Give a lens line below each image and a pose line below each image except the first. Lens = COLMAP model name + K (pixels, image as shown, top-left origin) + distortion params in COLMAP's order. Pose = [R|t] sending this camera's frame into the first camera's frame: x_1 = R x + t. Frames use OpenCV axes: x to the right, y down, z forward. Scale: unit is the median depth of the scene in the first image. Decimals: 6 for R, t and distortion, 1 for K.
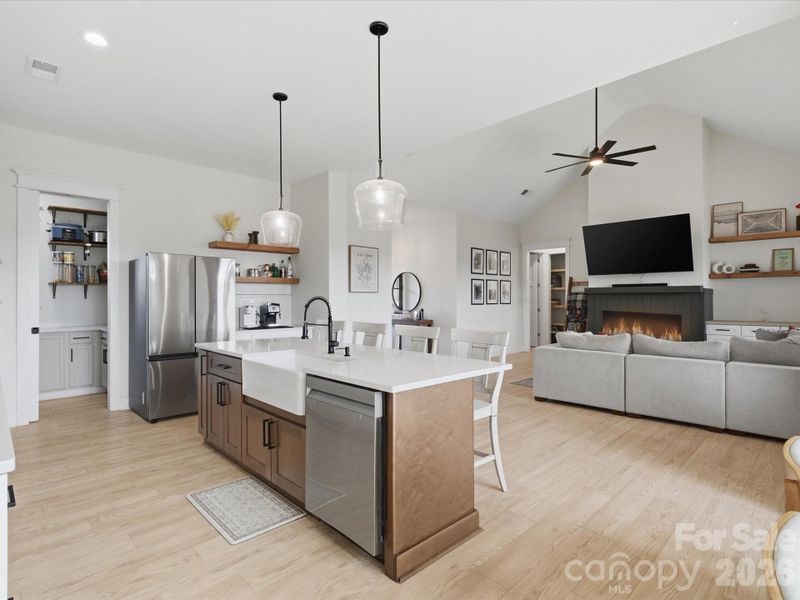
lens RADIAL K [[421.3, 0, 397.1], [0, 421.3, 297.8], [0, 0, 1]] dist [0.002794, 0.000081]
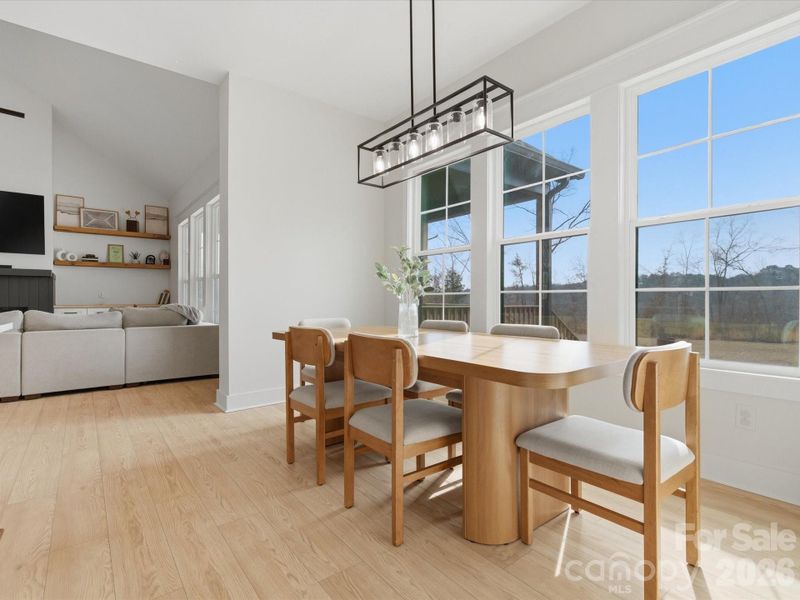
lens RADIAL K [[406.9, 0, 400.0], [0, 406.9, 300.0], [0, 0, 1]] dist [0.002868, -0.002210]
pose [[0.091315, 0.004031, 0.995814, -0.175843], [0.000273, 0.999992, -0.004073, 0.046764], [-0.995822, 0.000644, 0.091313, 0.073565]]
